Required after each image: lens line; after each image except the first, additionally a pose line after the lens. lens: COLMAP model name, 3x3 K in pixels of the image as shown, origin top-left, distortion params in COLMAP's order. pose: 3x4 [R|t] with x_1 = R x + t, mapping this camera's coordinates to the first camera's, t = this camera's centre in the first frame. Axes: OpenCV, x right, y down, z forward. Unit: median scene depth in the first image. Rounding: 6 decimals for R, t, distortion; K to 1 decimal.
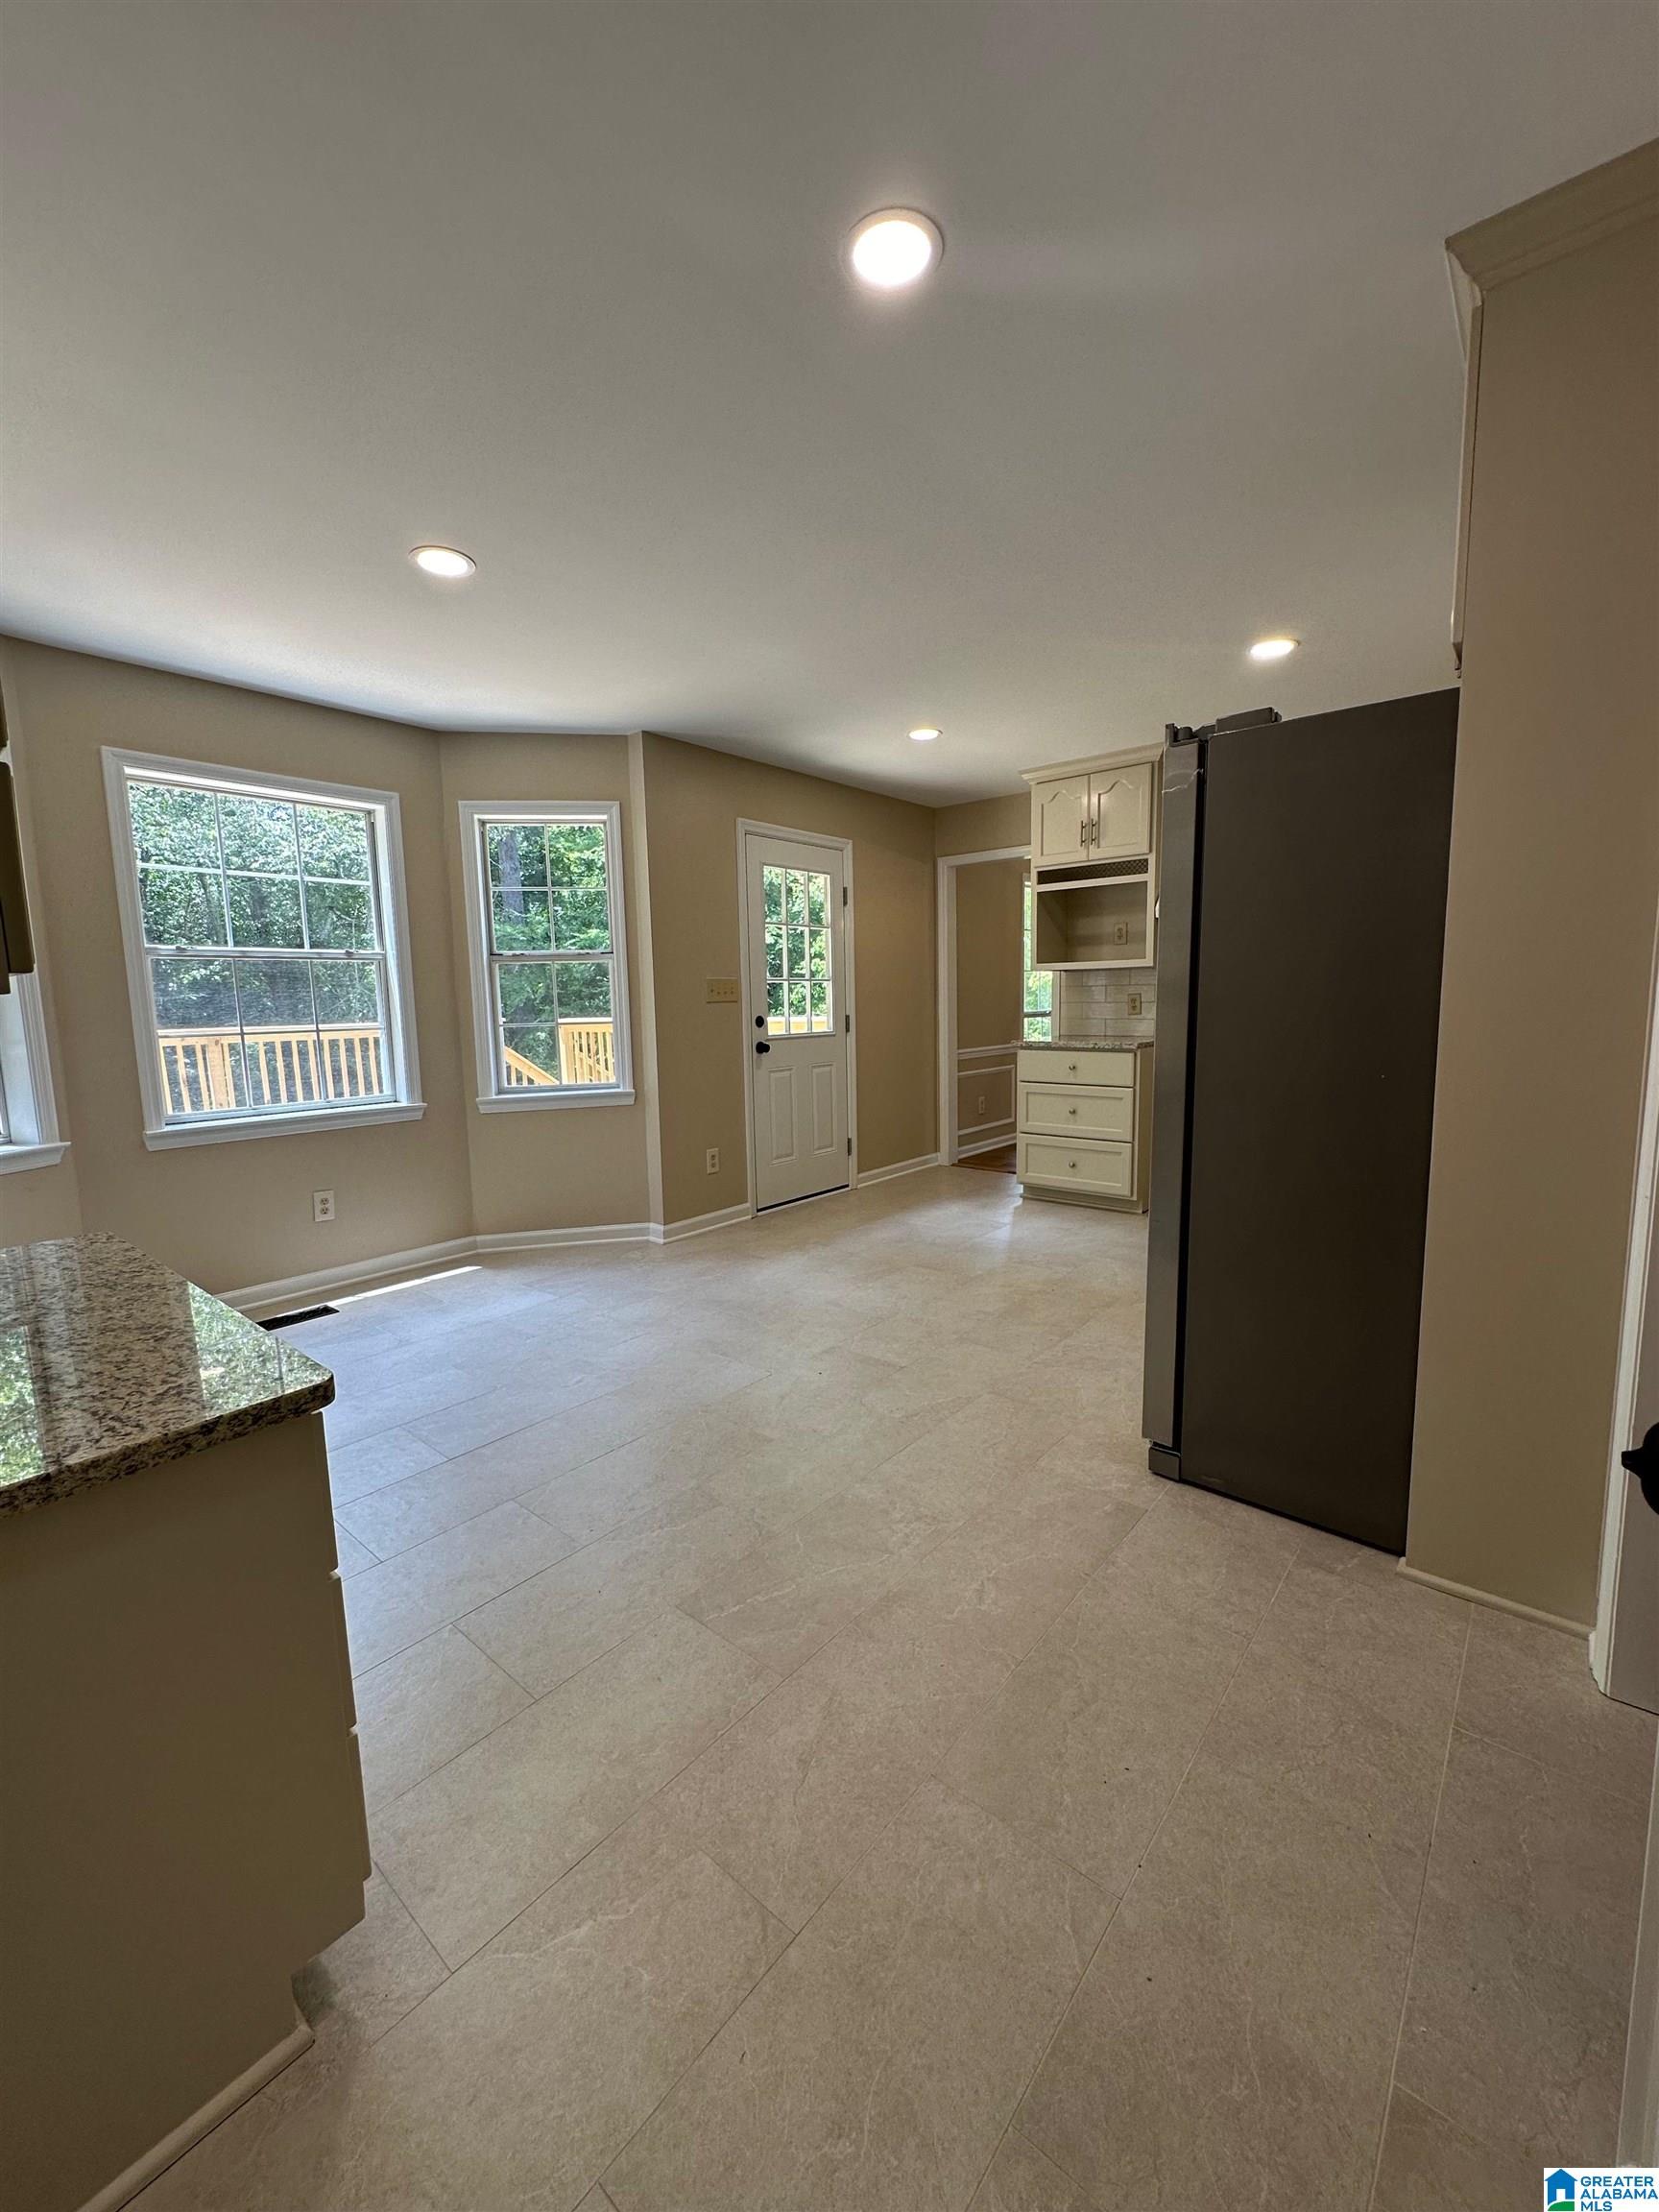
lens RADIAL K [[878.3, 0, 829.5], [0, 878.3, 1106.0], [0, 0, 1]] dist [0.000796, -0.000010]
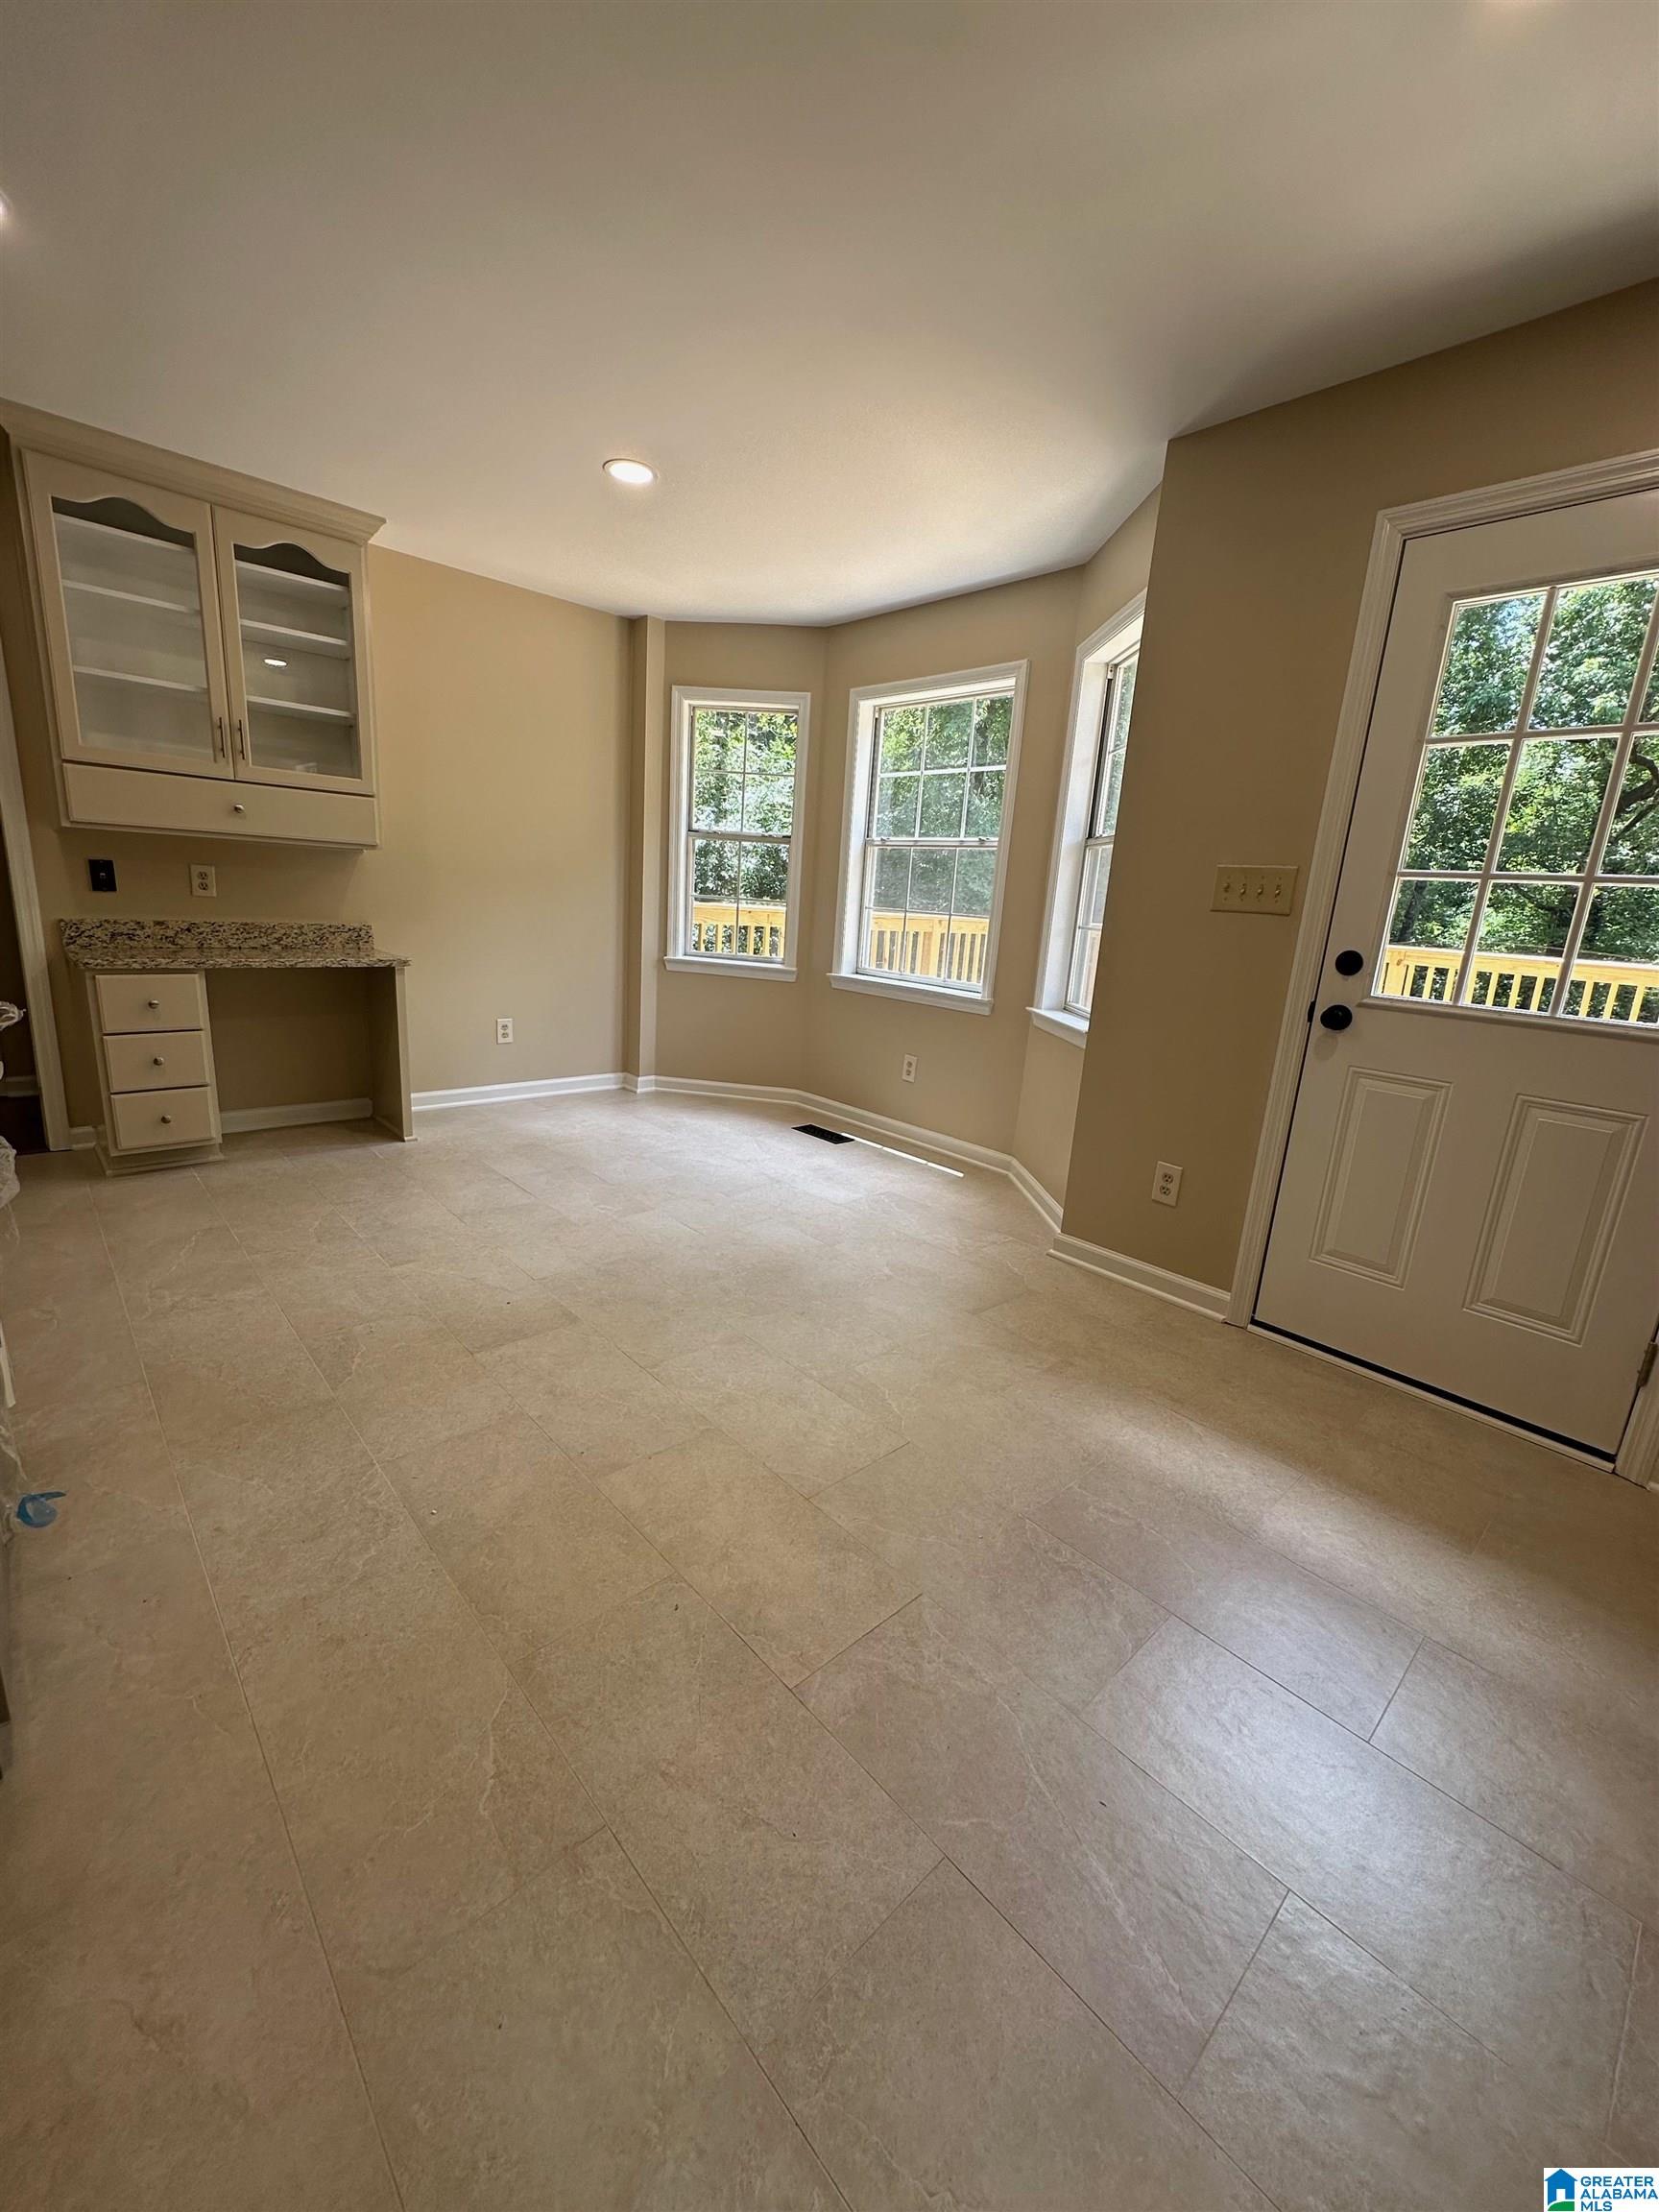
lens RADIAL K [[878.3, 0, 829.5], [0, 878.3, 1106.0], [0, 0, 1]] dist [0.000796, -0.000010]
pose [[-0.134585, 0.249904, -0.958872, 0.554864], [-0.172264, 0.947040, 0.270999, -0.132789], [0.975813, 0.201652, -0.084408, 1.008905]]
